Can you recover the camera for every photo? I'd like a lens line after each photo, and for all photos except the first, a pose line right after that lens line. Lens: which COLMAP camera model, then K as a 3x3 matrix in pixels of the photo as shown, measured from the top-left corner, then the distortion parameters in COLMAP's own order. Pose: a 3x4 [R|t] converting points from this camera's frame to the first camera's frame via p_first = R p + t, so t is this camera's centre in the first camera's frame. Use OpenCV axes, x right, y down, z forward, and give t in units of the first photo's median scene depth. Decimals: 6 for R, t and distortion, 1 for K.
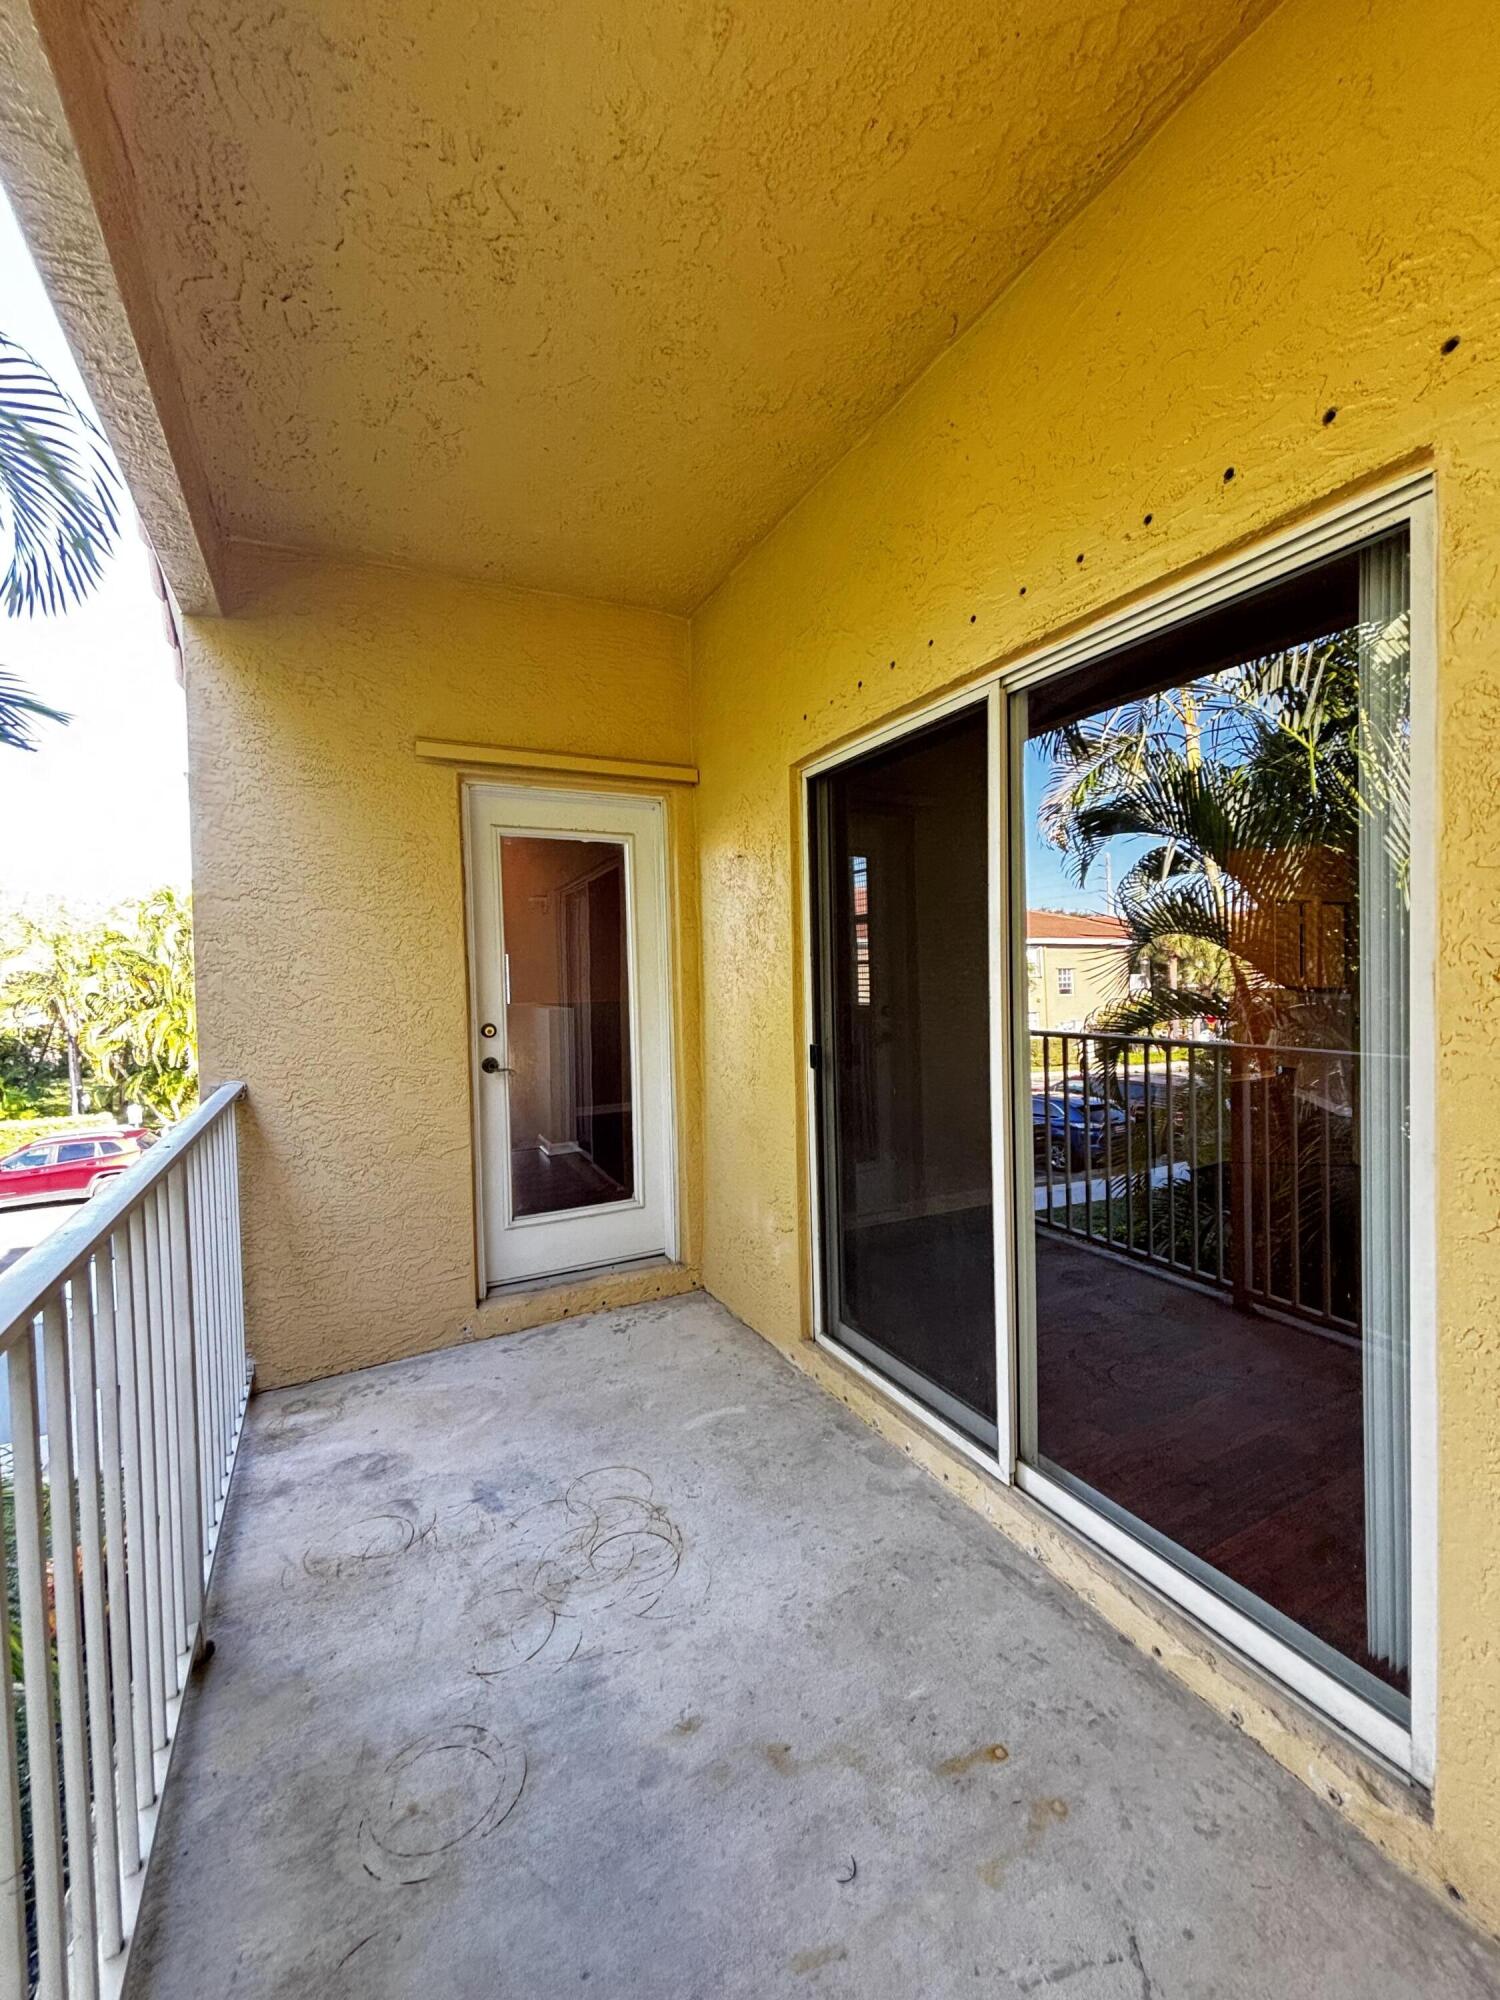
lens RADIAL K [[802.9, 0, 754.9], [0, 802.9, 1002.9], [0, 0, 1]] dist [0.006116, -0.001031]
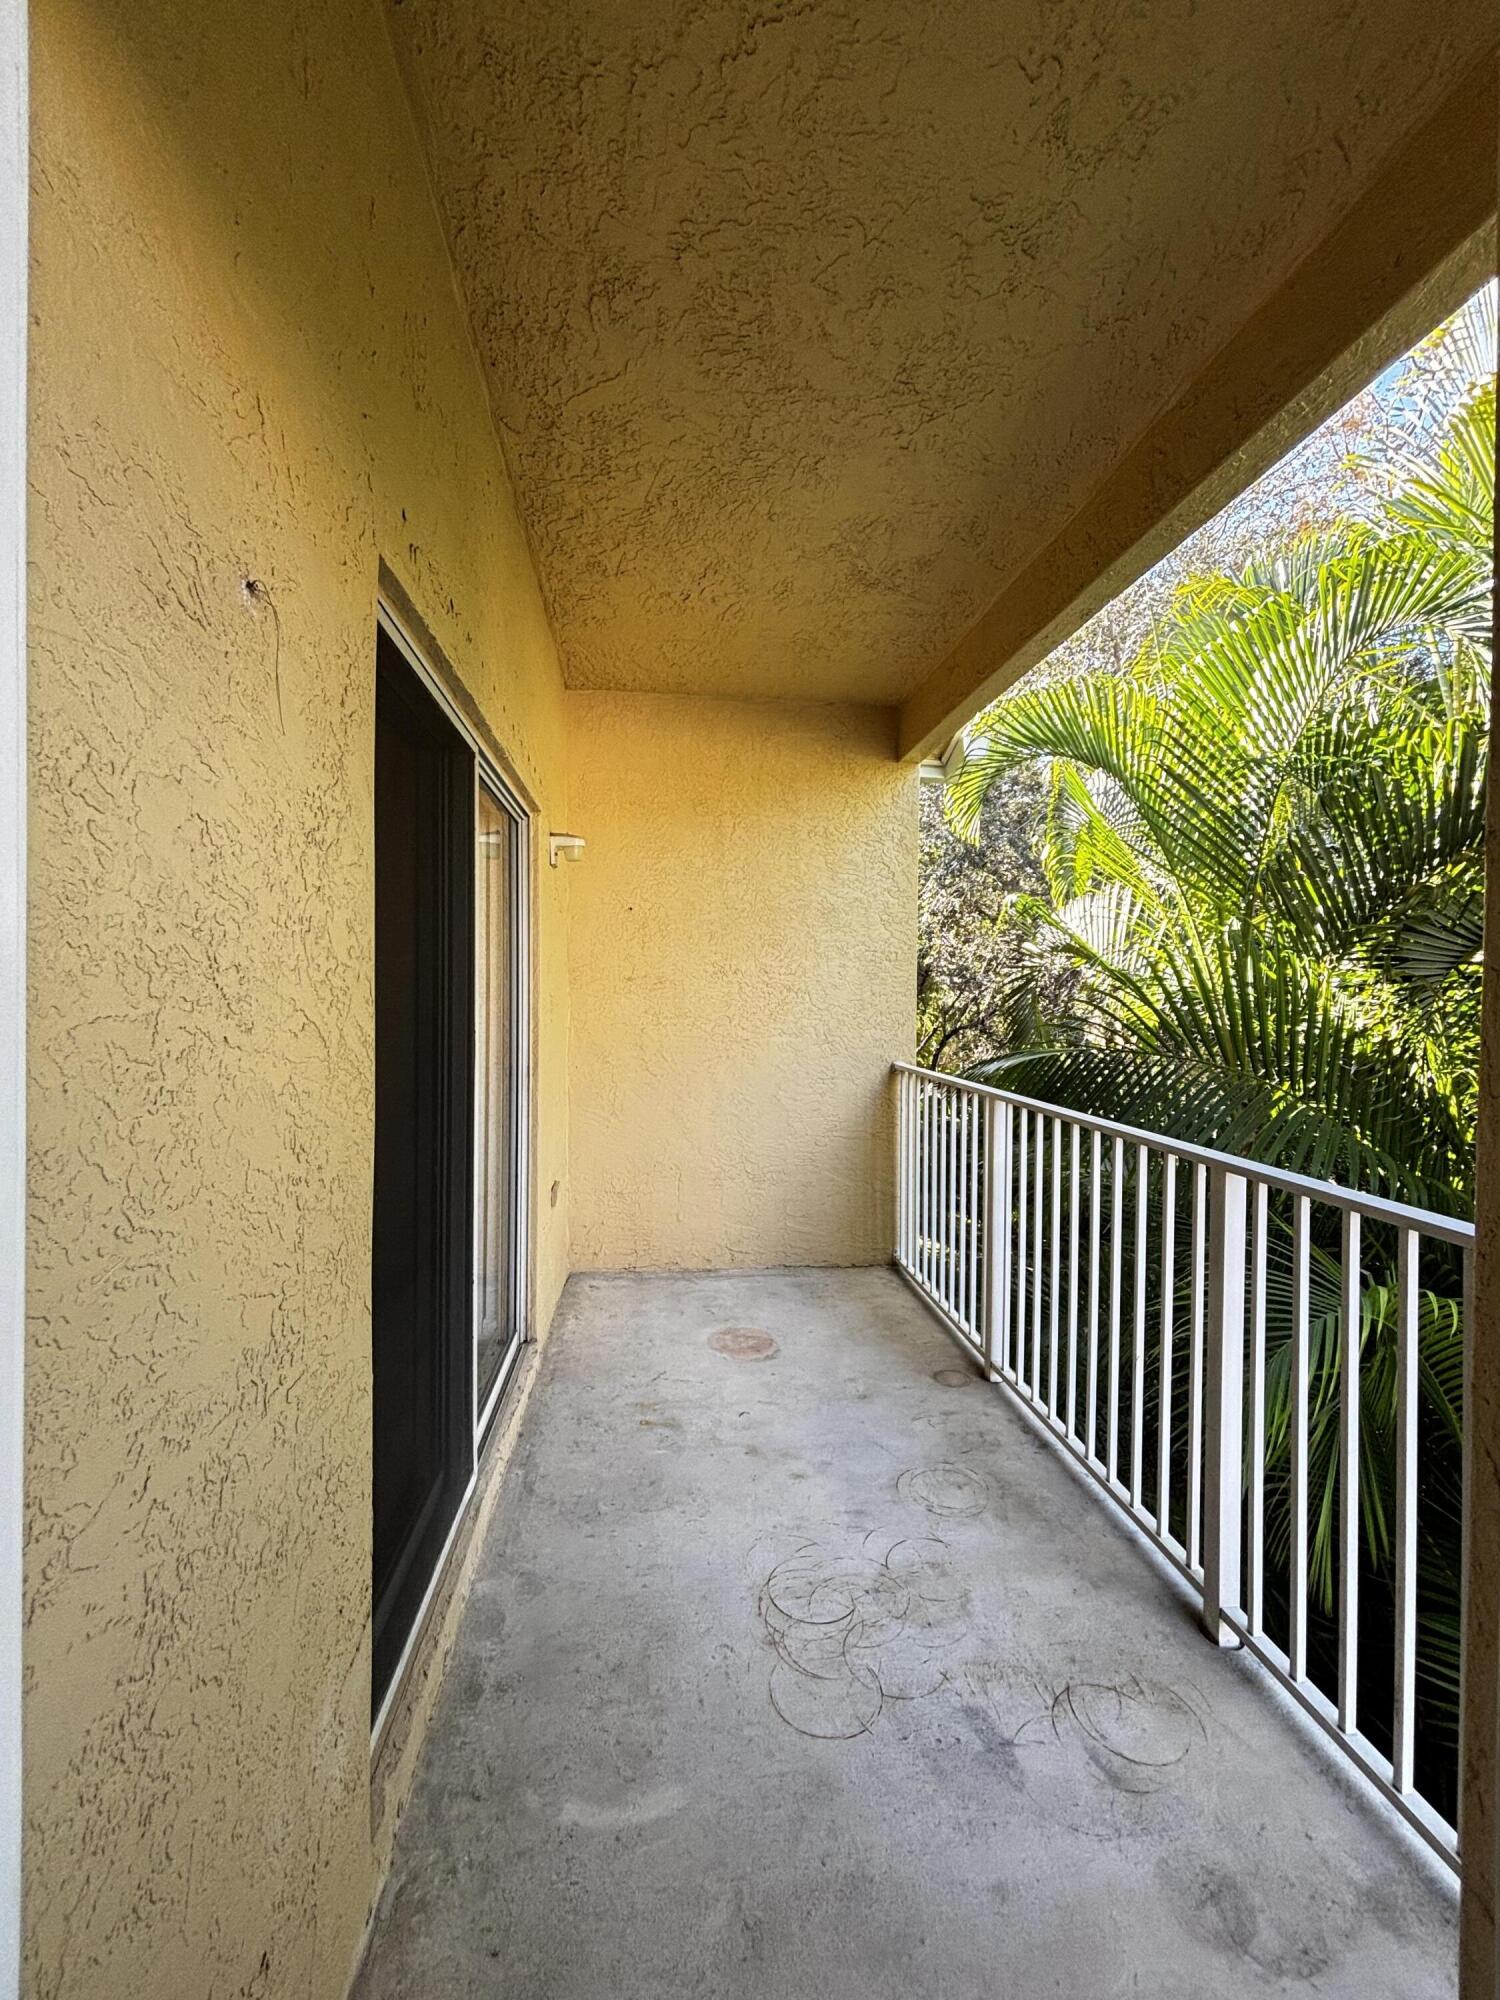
lens RADIAL K [[802.9, 0, 751.7], [0, 802.9, 996.8], [0, 0, 1]] dist [0.006116, -0.001031]
pose [[-0.937644, 0.014975, 0.347273, -0.452156], [0.025736, 0.999320, 0.026396, -0.078089], [-0.346642, 0.033687, -0.937393, 1.990703]]
